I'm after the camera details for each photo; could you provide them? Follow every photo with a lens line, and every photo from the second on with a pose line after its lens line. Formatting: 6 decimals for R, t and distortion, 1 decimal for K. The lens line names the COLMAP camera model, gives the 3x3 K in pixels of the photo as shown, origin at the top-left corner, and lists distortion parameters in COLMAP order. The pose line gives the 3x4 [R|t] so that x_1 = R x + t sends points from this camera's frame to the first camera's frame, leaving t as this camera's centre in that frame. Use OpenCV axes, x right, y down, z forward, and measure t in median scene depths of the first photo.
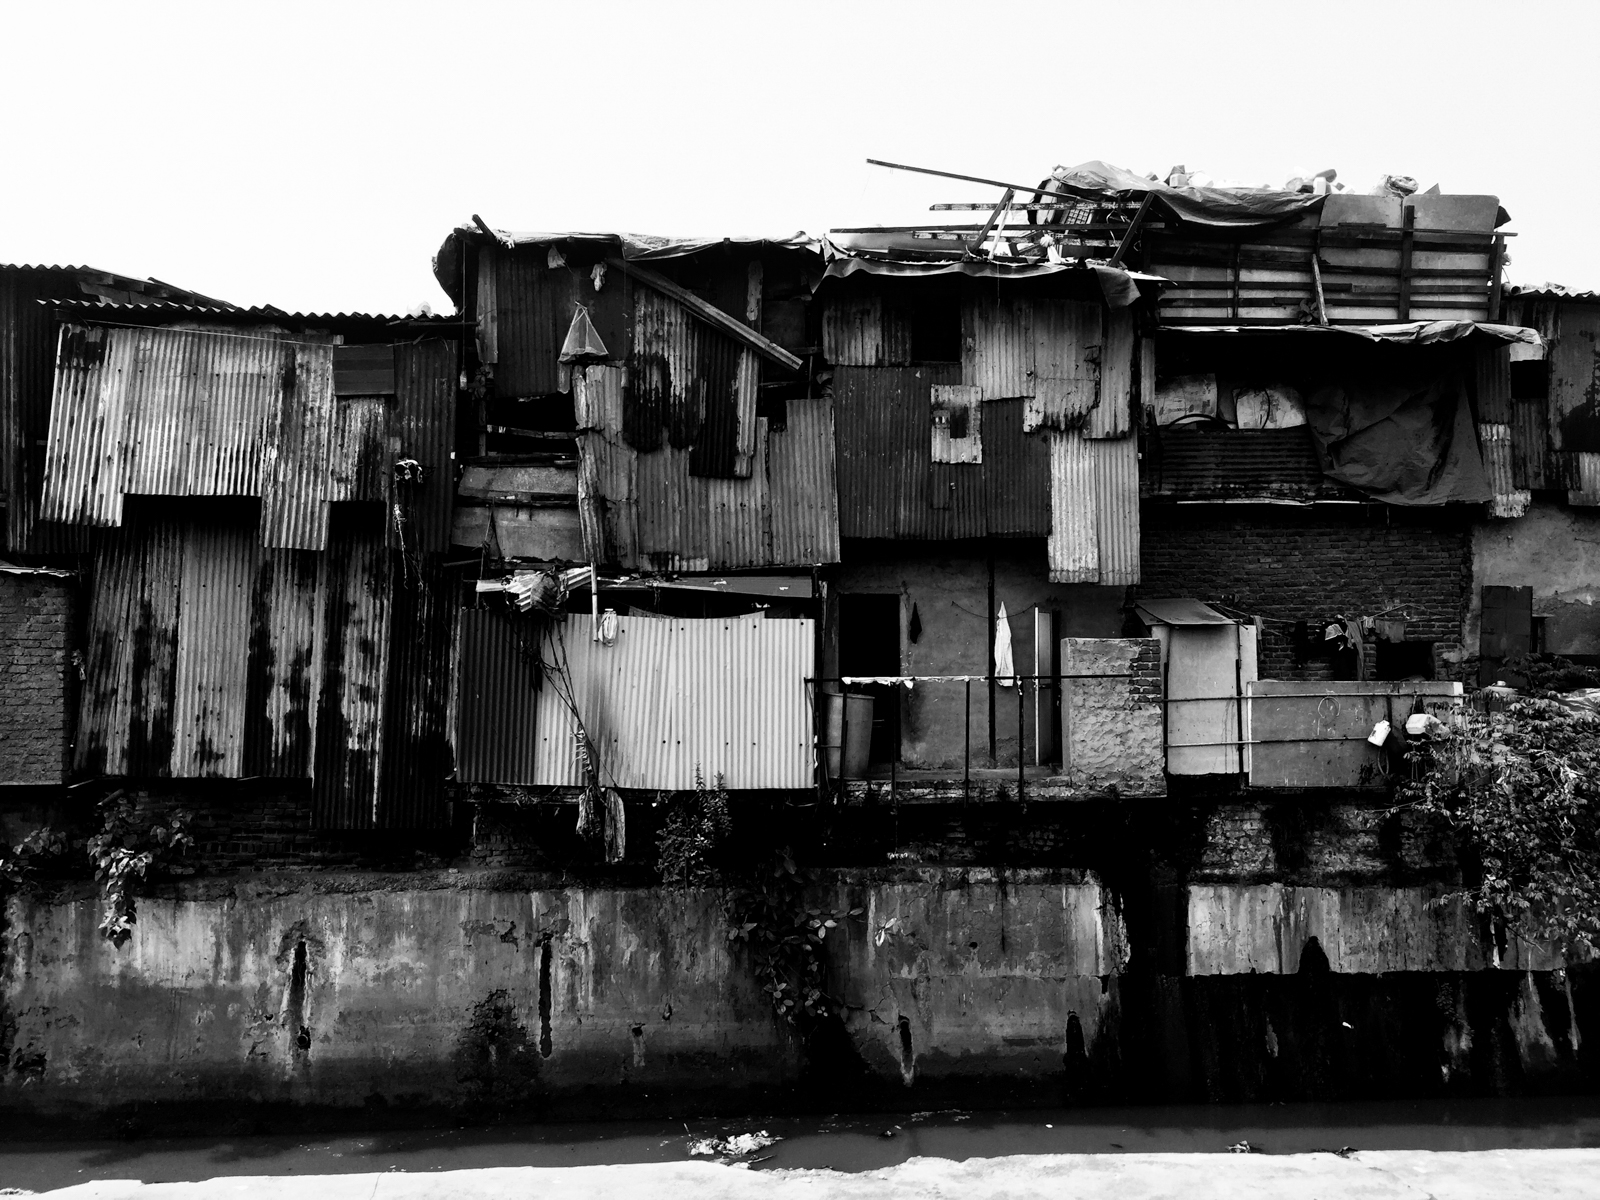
lens RADIAL K [[1377.5, 0, 793.0], [0, 1377.5, 603.3], [0, 0, 1]] dist [0.100492, -0.145842]
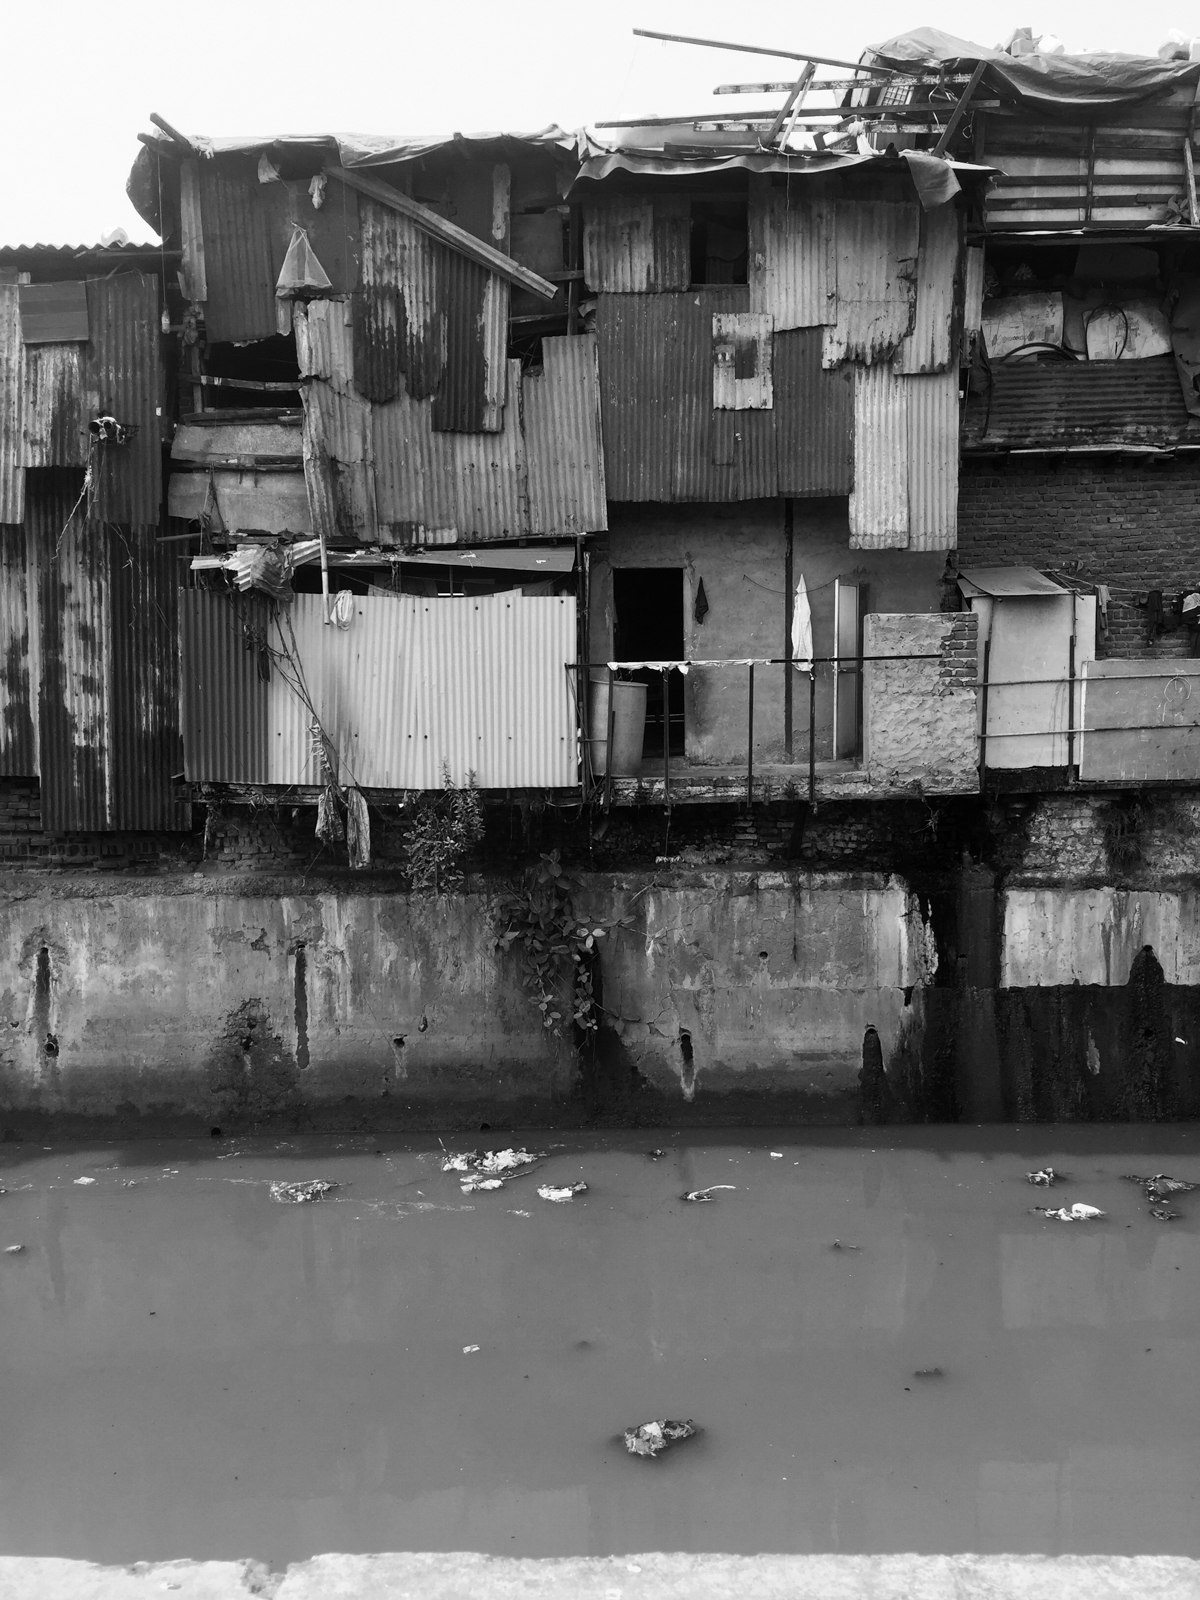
lens RADIAL K [[1377.5, 0, 594.4], [0, 1377.5, 808.1], [0, 0, 1]] dist [0.100492, -0.145842]
pose [[0.996975, -0.003807, -0.077634, 0.090099], [0.015106, 0.989244, 0.145492, 0.016070], [0.076245, -0.146224, 0.986309, 0.105135]]
